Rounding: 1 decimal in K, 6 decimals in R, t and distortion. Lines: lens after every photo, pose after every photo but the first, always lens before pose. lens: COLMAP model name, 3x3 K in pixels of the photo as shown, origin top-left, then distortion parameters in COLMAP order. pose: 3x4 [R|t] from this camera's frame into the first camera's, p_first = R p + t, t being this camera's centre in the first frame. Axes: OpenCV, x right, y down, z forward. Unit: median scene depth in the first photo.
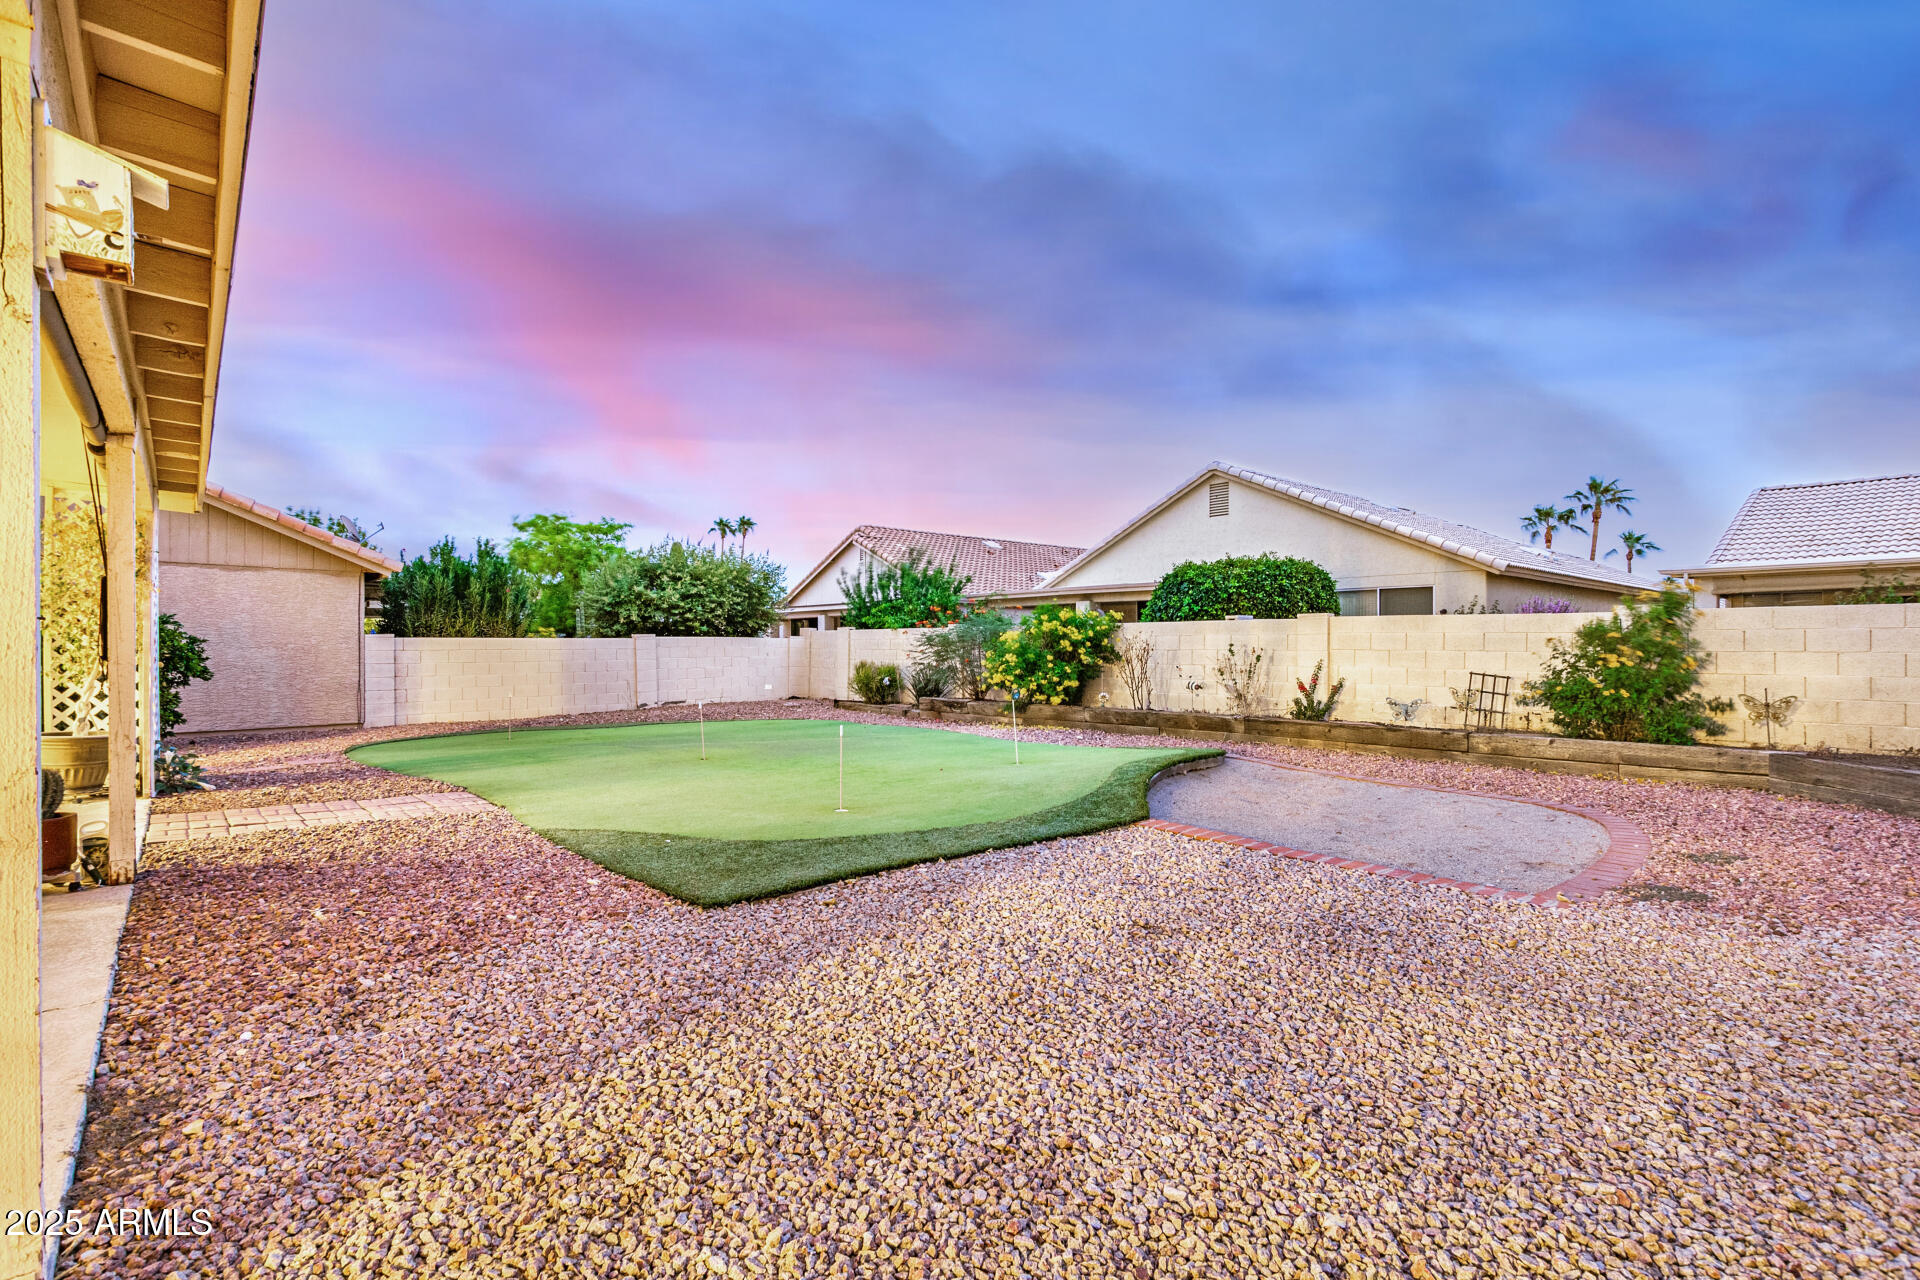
lens RADIAL K [[877.4, 0, 960.0], [0, 877.4, 640.0], [0, 0, 1]] dist [-0.000439, -0.000795]
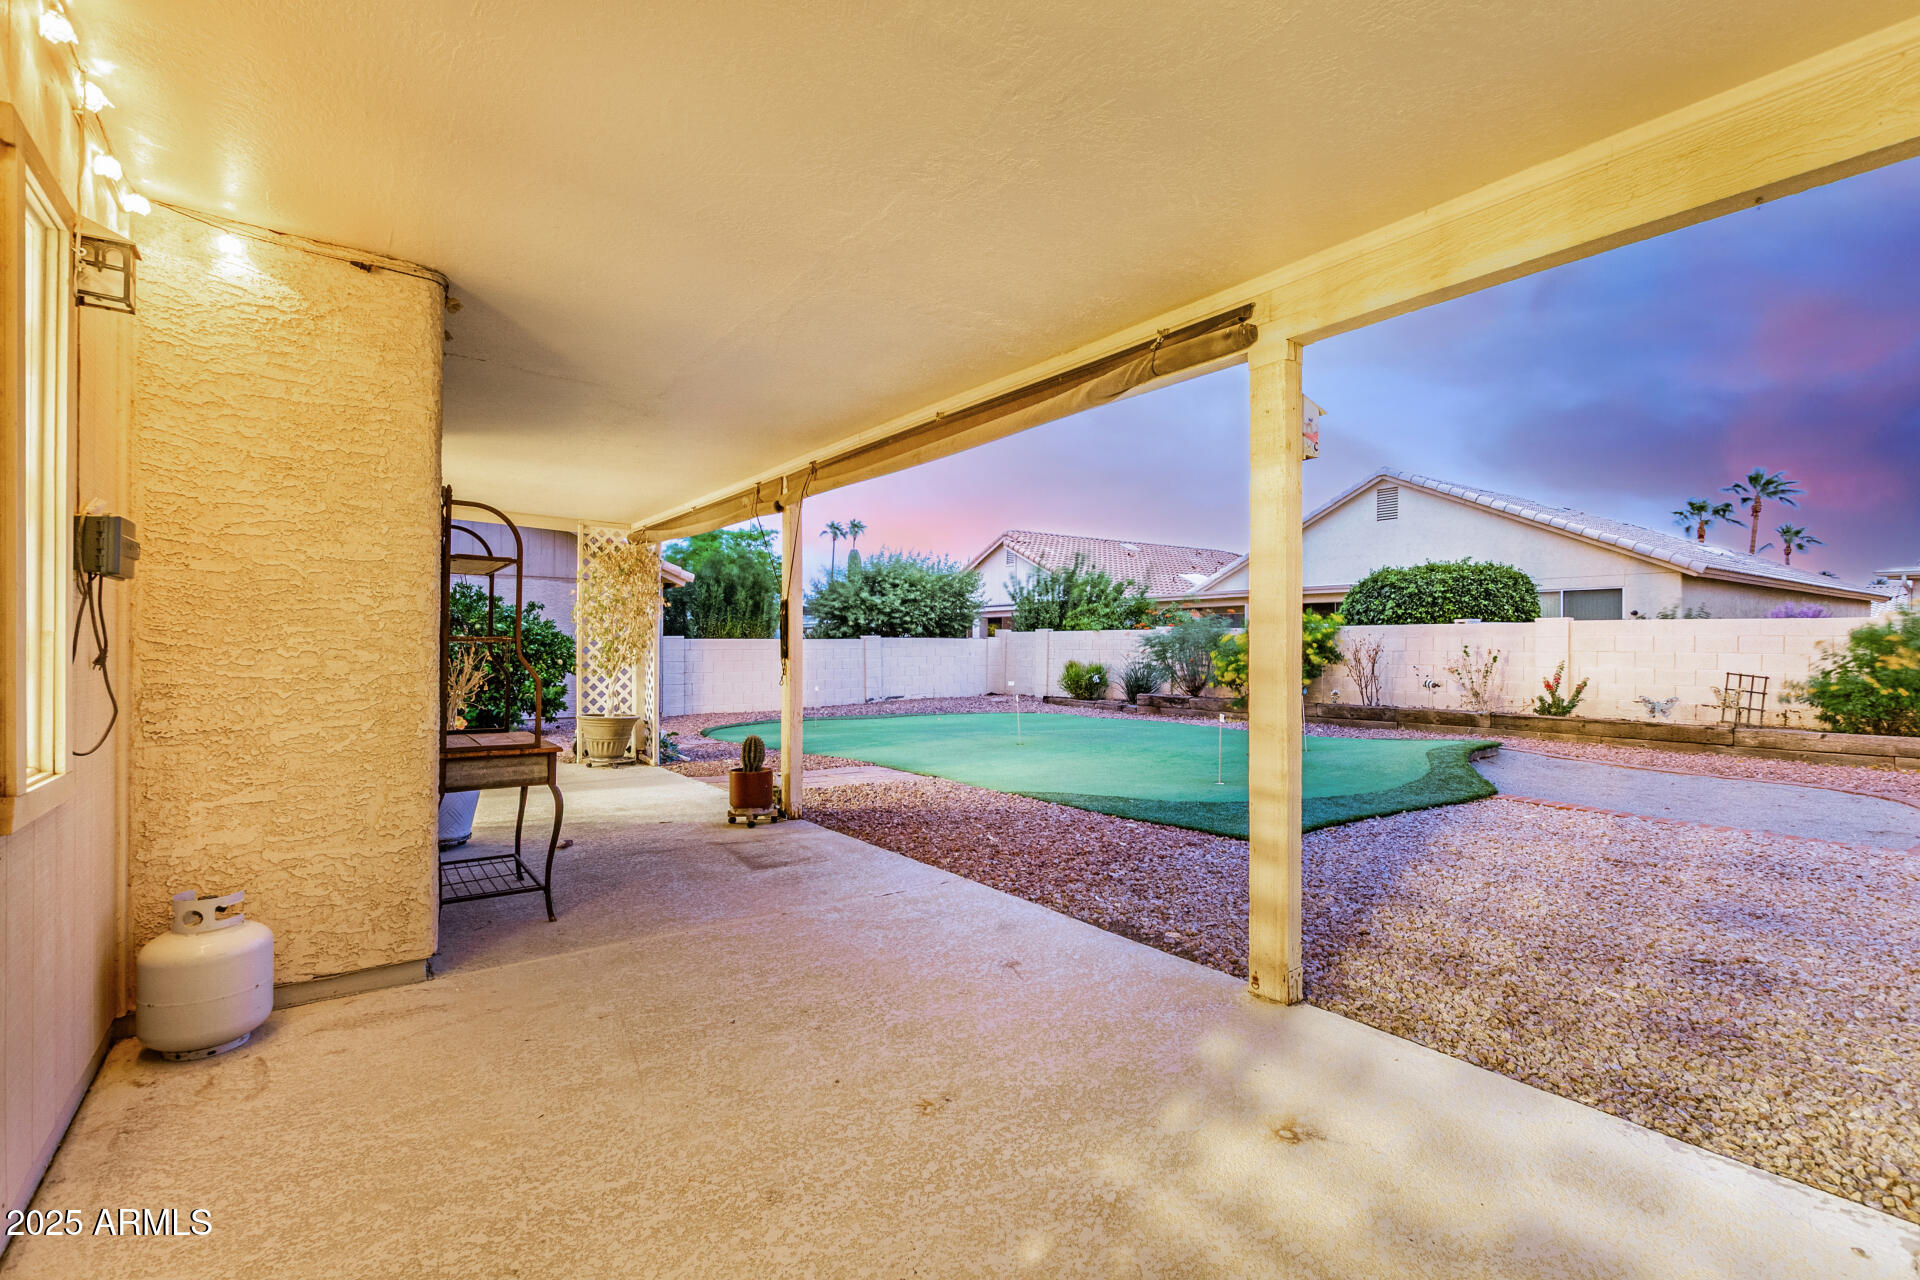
lens RADIAL K [[877.4, 0, 960.0], [0, 877.4, 640.0], [0, 0, 1]] dist [-0.000439, -0.000795]
pose [[0.995380, 0.000481, -0.096017, -0.159155], [-0.000385, 0.999999, 0.001019, -0.002682], [0.096018, -0.000977, 0.995379, -0.104471]]
